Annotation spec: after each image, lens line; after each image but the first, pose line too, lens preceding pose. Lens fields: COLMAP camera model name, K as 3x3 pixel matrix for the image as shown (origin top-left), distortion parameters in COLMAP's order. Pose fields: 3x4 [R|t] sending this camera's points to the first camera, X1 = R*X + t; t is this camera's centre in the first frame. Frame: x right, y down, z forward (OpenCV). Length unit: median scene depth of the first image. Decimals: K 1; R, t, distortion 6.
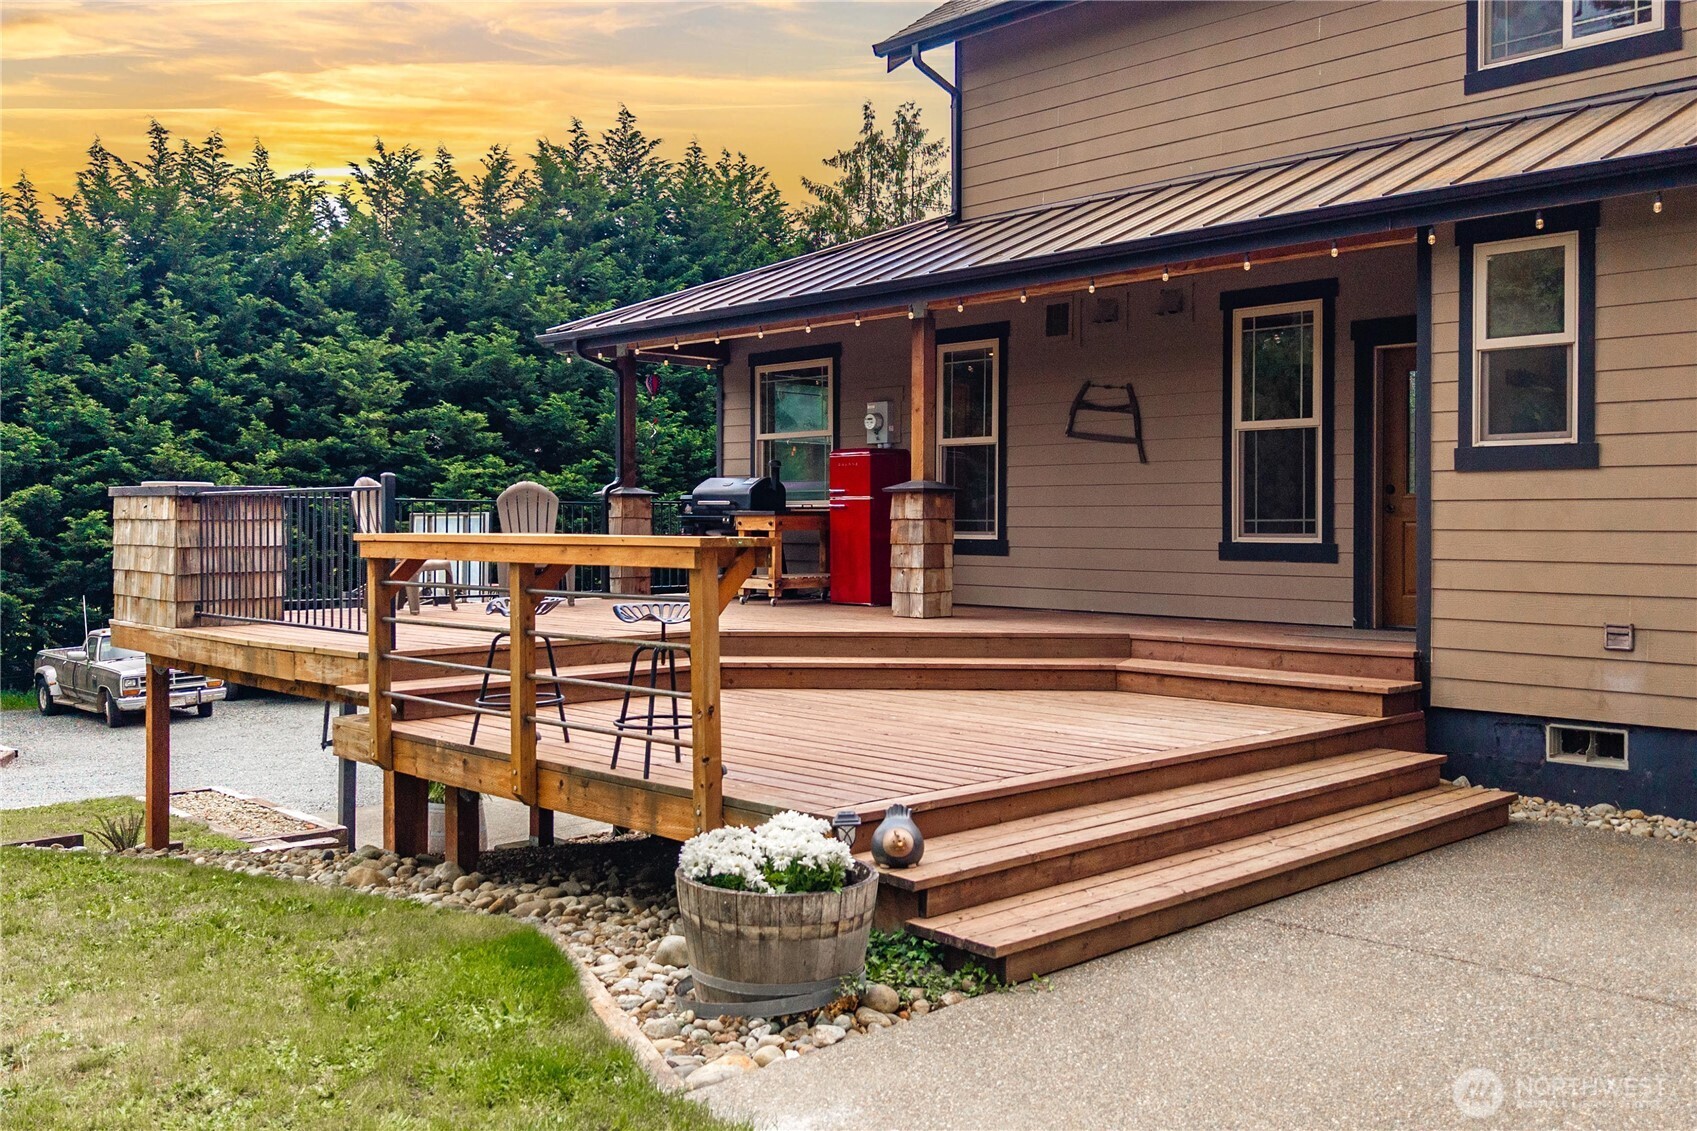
lens RADIAL K [[1488.6, 0, 889.8], [0, 1488.6, 516.1], [0, 0, 1]] dist [0.163687, -0.340996]
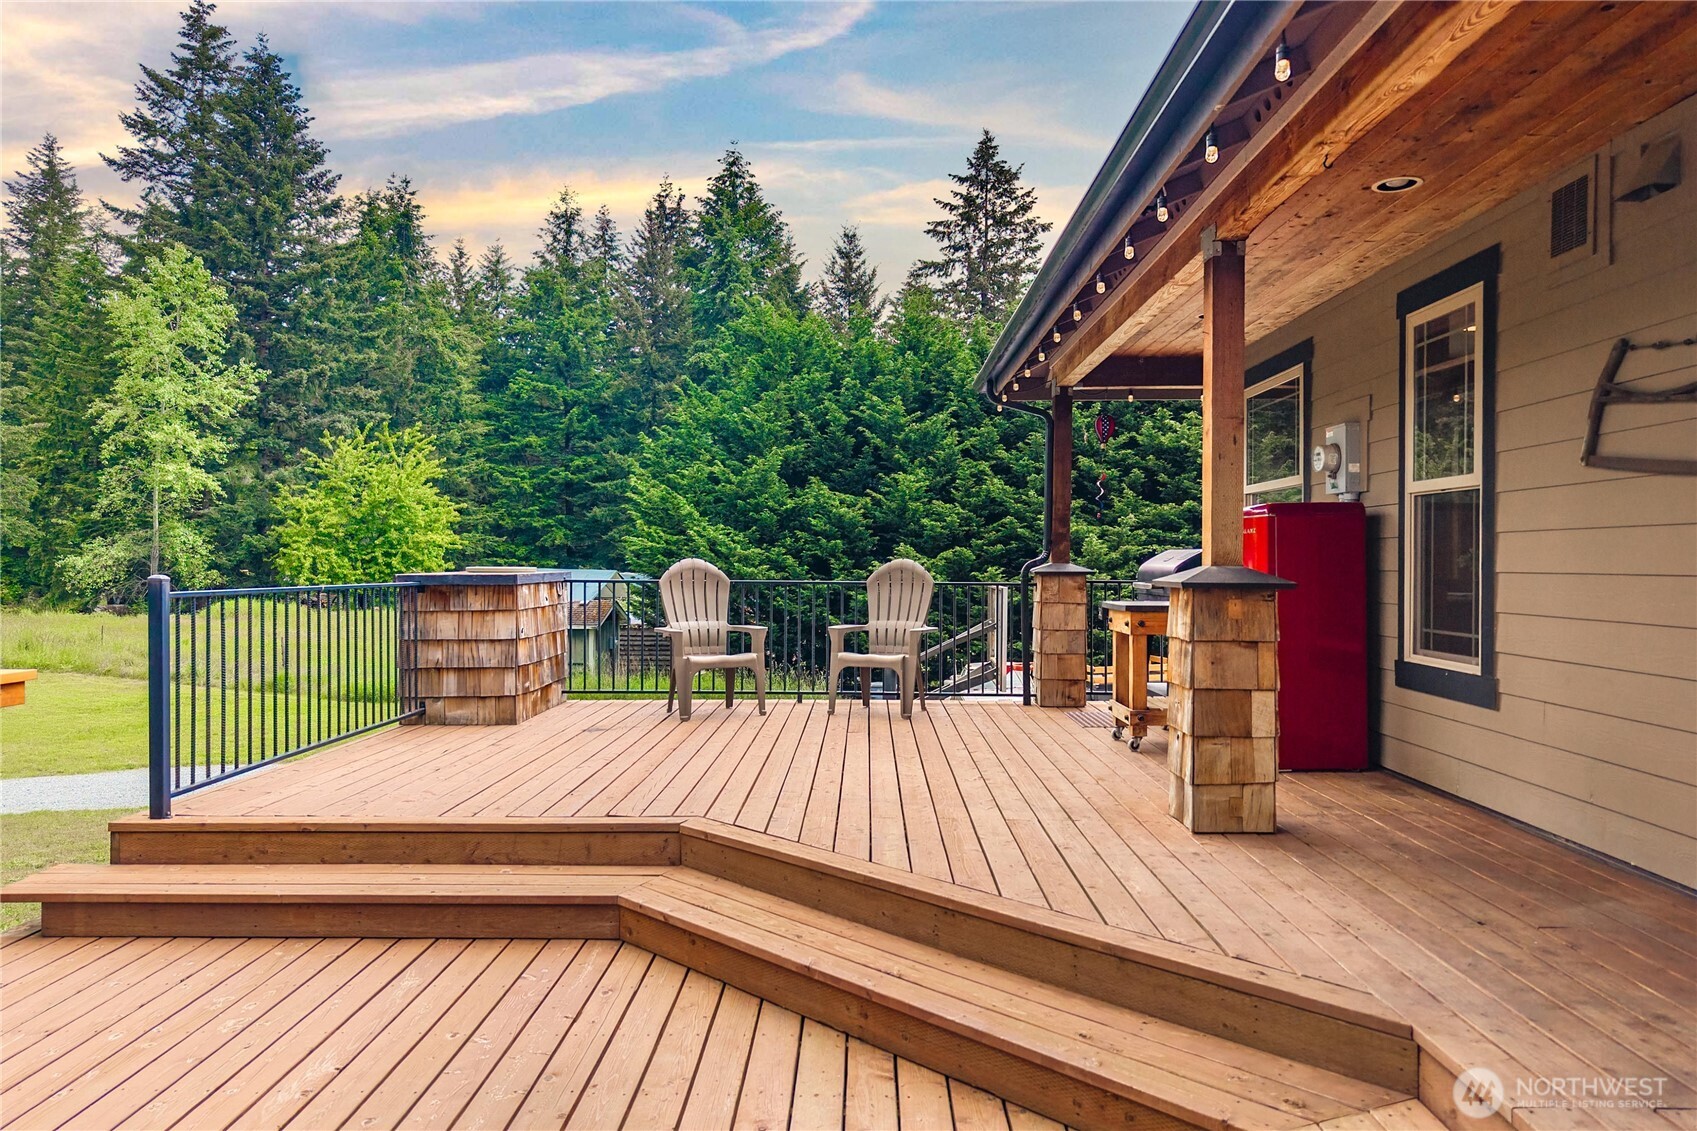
lens RADIAL K [[1159.7, 0, 848.5], [0, 1159.7, 565.5], [0, 0, 1]] dist [0.013128, 0.000560]
pose [[0.692076, 0.001946, -0.721822, 0.202024], [0.002804, 0.999982, 0.005384, -0.023729], [0.721819, -0.005750, 0.692058, 0.543879]]
